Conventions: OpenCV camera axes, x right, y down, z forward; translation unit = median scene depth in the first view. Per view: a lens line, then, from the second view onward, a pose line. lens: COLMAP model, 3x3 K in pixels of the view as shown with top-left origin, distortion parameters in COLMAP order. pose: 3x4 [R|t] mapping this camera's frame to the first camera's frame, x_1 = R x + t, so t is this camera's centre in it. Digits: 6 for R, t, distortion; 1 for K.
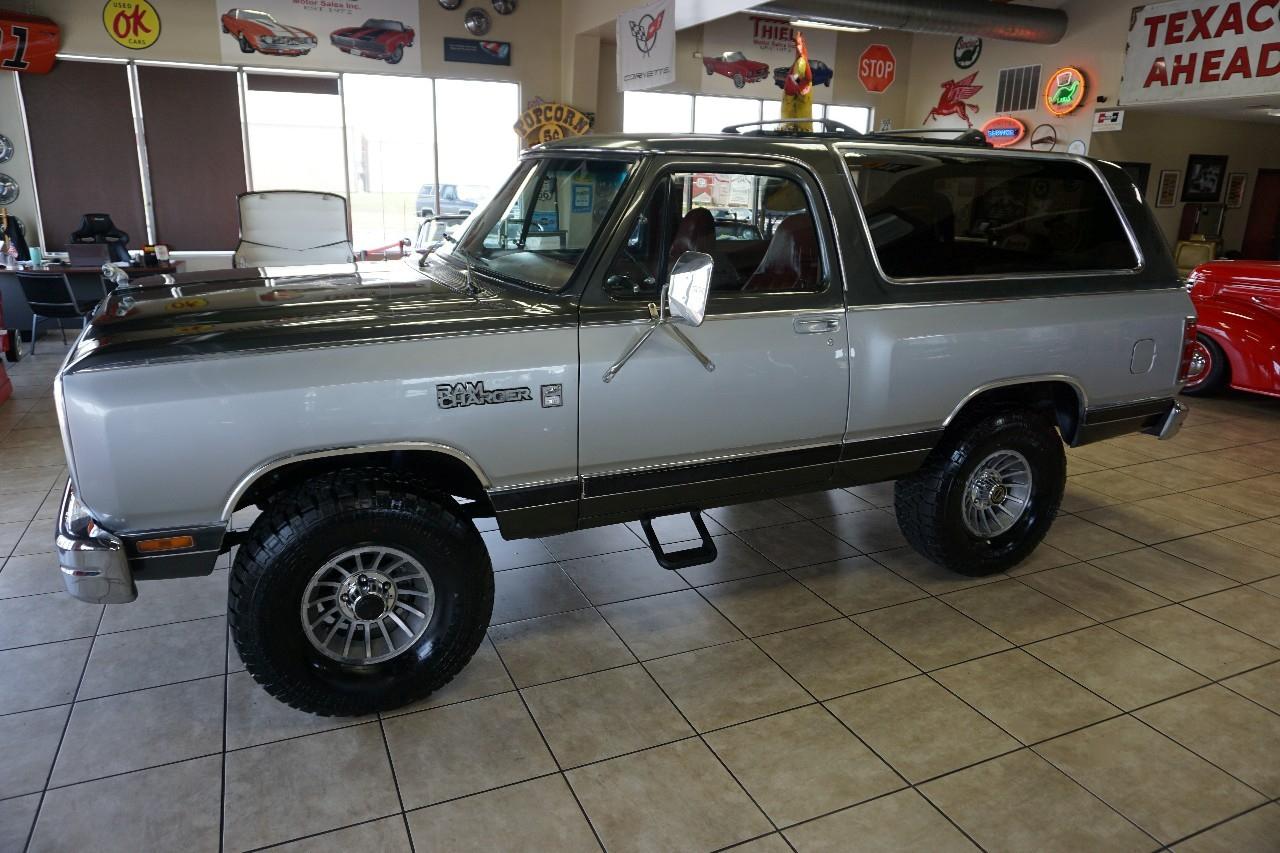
lens RADIAL K [[851.1, 0, 629.4], [0, 851.1, 425.0], [0, 0, 1]] dist [-0.039714, 0.033617]
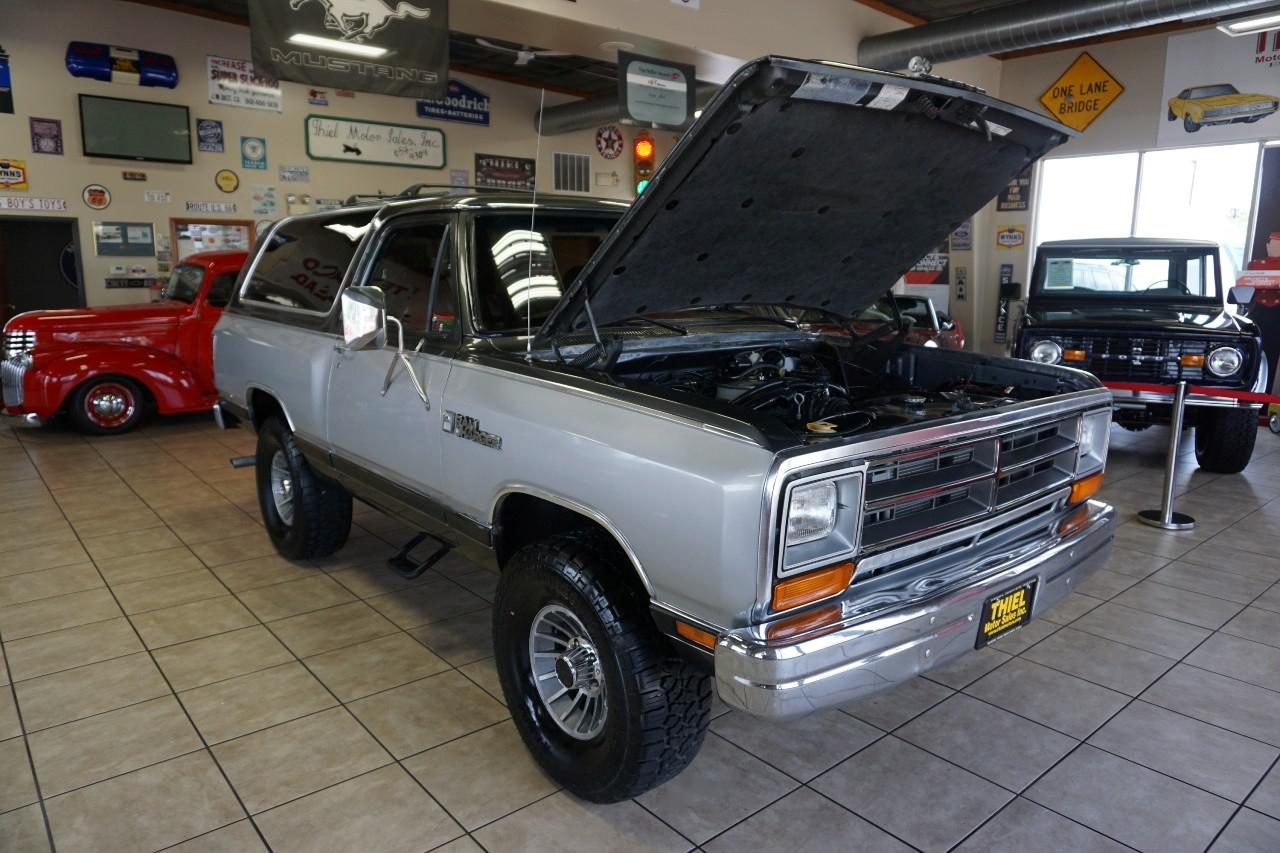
lens RADIAL K [[851.1, 0, 646.3], [0, 851.1, 432.7], [0, 0, 1]] dist [-0.039714, 0.033617]
pose [[-0.295442, -0.205398, 0.933020, -0.408121], [0.249247, 0.926221, 0.282826, -0.131018], [-0.922274, 0.316111, -0.222450, 0.471575]]
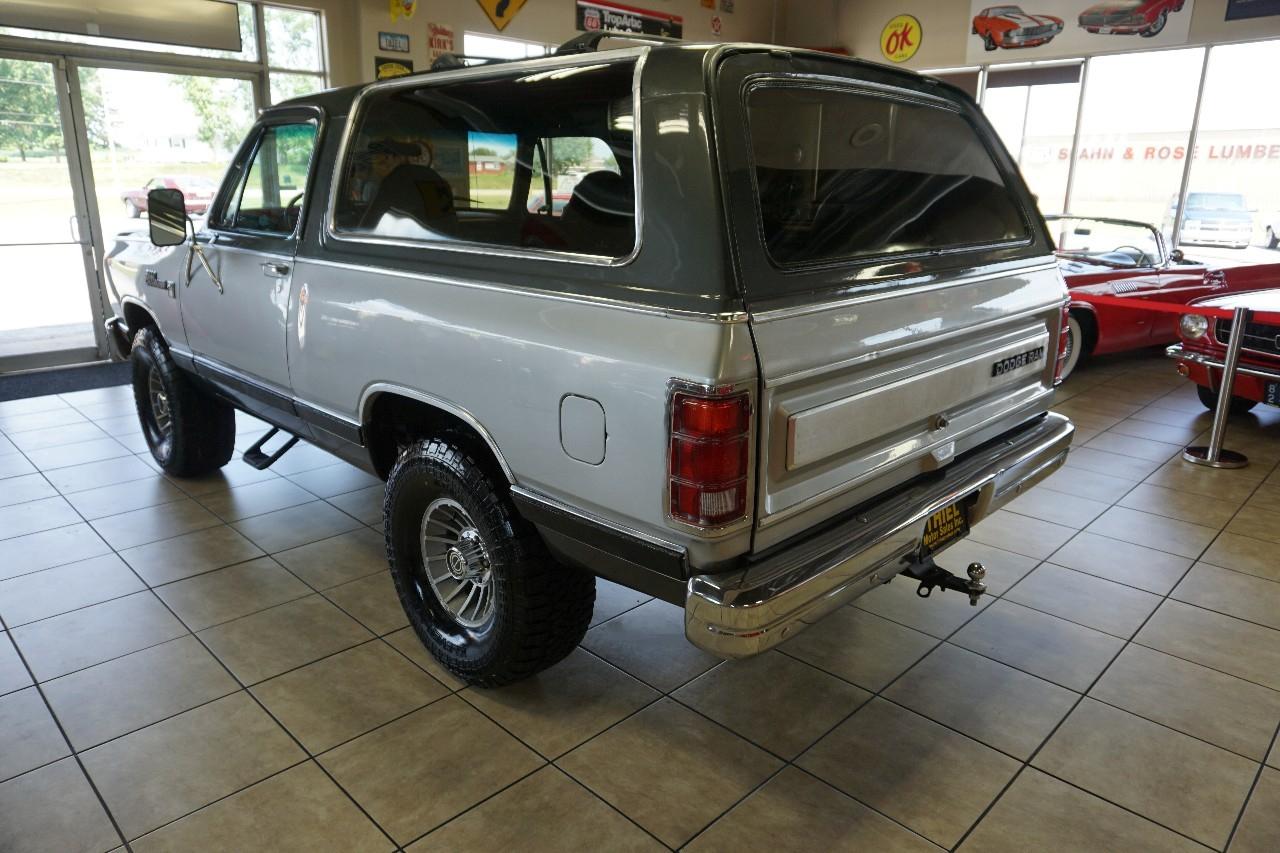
lens RADIAL K [[851.1, 0, 631.5], [0, 851.1, 421.6], [0, 0, 1]] dist [-0.039714, 0.033617]
pose [[0.367808, 0.237108, -0.899165, 0.426965], [-0.260553, 0.954491, 0.145118, -0.064952], [0.892653, 0.180905, 0.412848, 0.322693]]
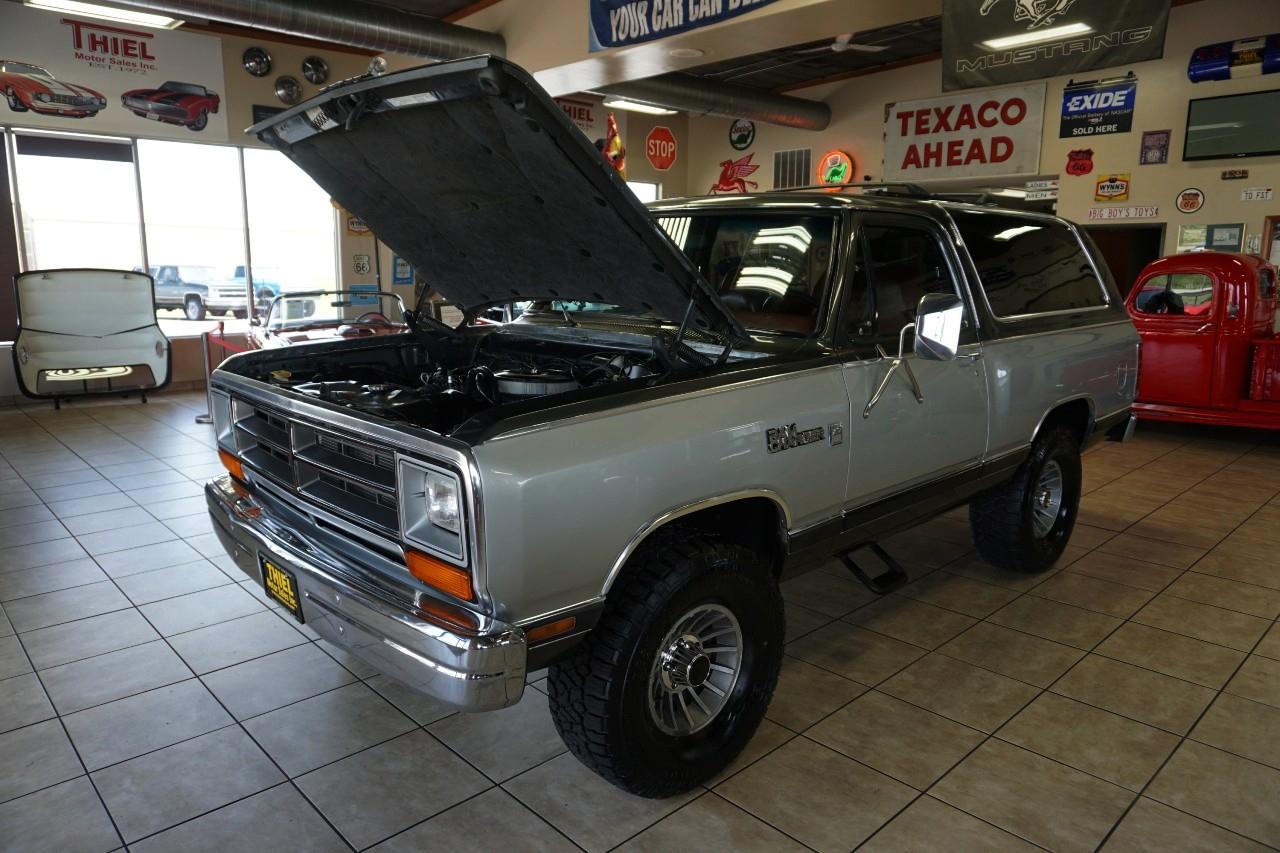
lens RADIAL K [[851.1, 0, 628.8], [0, 851.1, 434.6], [0, 0, 1]] dist [-0.039714, 0.033617]
pose [[0.942888, -0.082286, 0.322787, -0.188460], [0.106383, 0.992649, -0.057705, -0.000380], [-0.315666, 0.088749, 0.944711, 0.028226]]
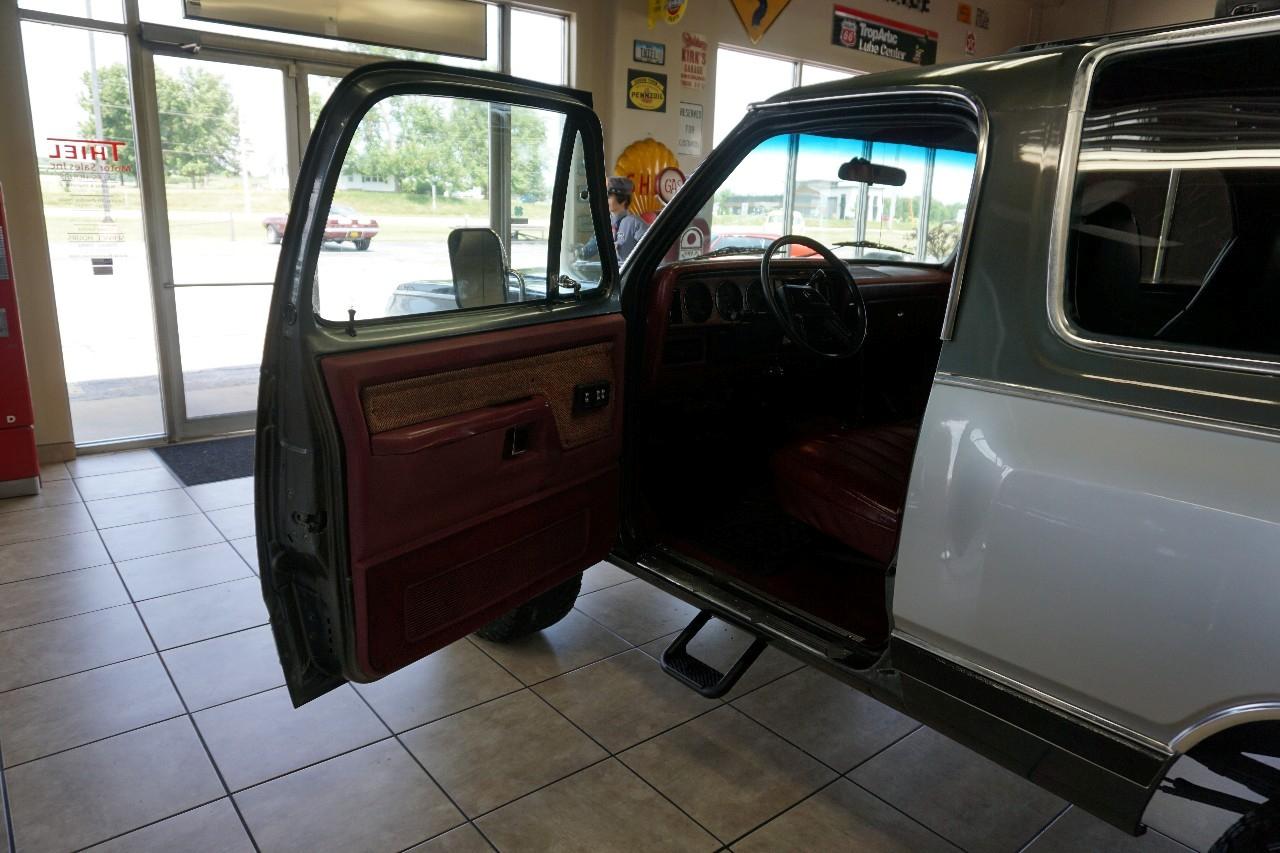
lens RADIAL K [[851.1, 0, 637.2], [0, 851.1, 418.4], [0, 0, 1]] dist [-0.039714, 0.033617]
pose [[0.272290, 0.213363, -0.938261, 0.224926], [-0.286305, 0.948905, 0.132696, -0.042245], [0.918633, 0.232497, 0.319464, 0.226626]]
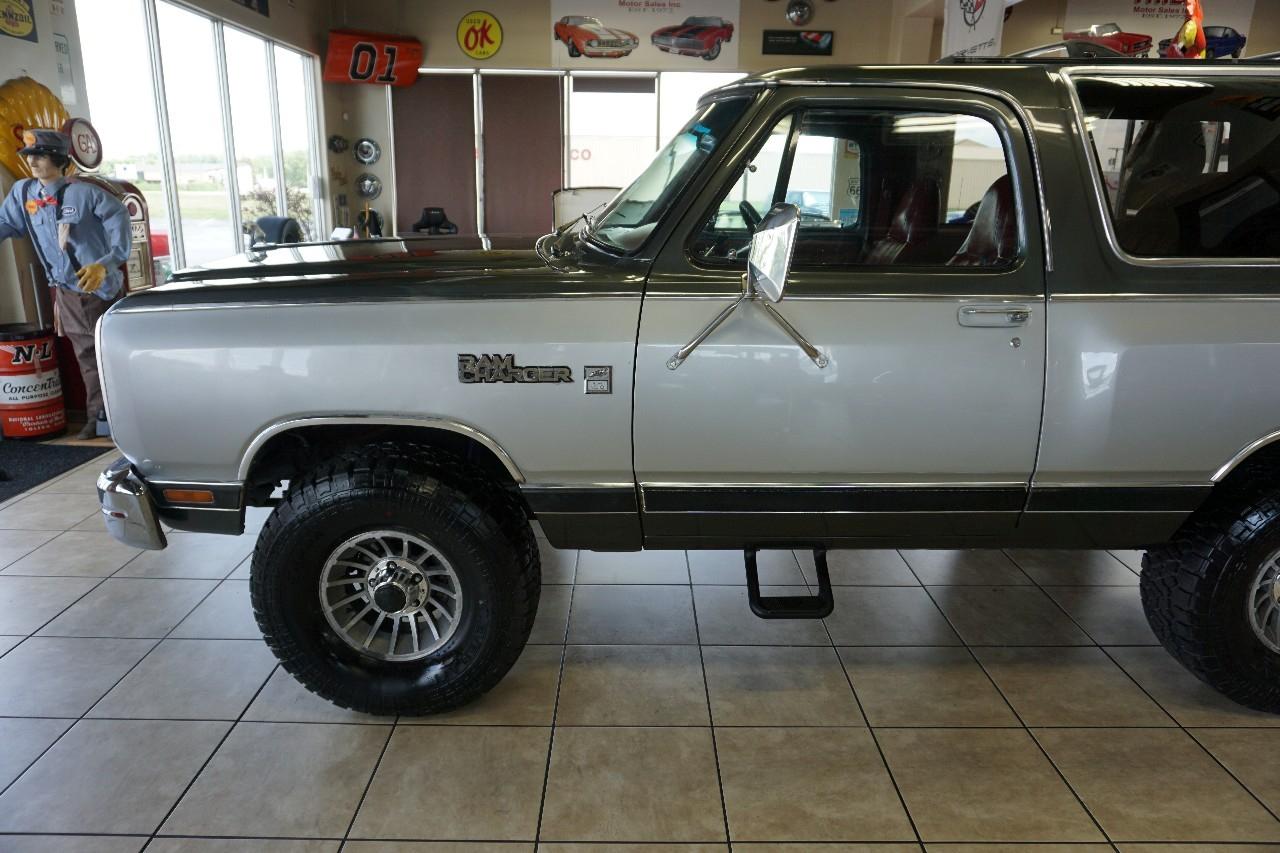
lens RADIAL K [[851.1, 0, 633.6], [0, 851.1, 423.6], [0, 0, 1]] dist [-0.039714, 0.033617]
pose [[0.917786, 0.096876, -0.385077, 0.072808], [-0.102277, 0.994735, 0.006486, -0.000374], [0.383678, 0.033432, 0.922861, 0.074127]]
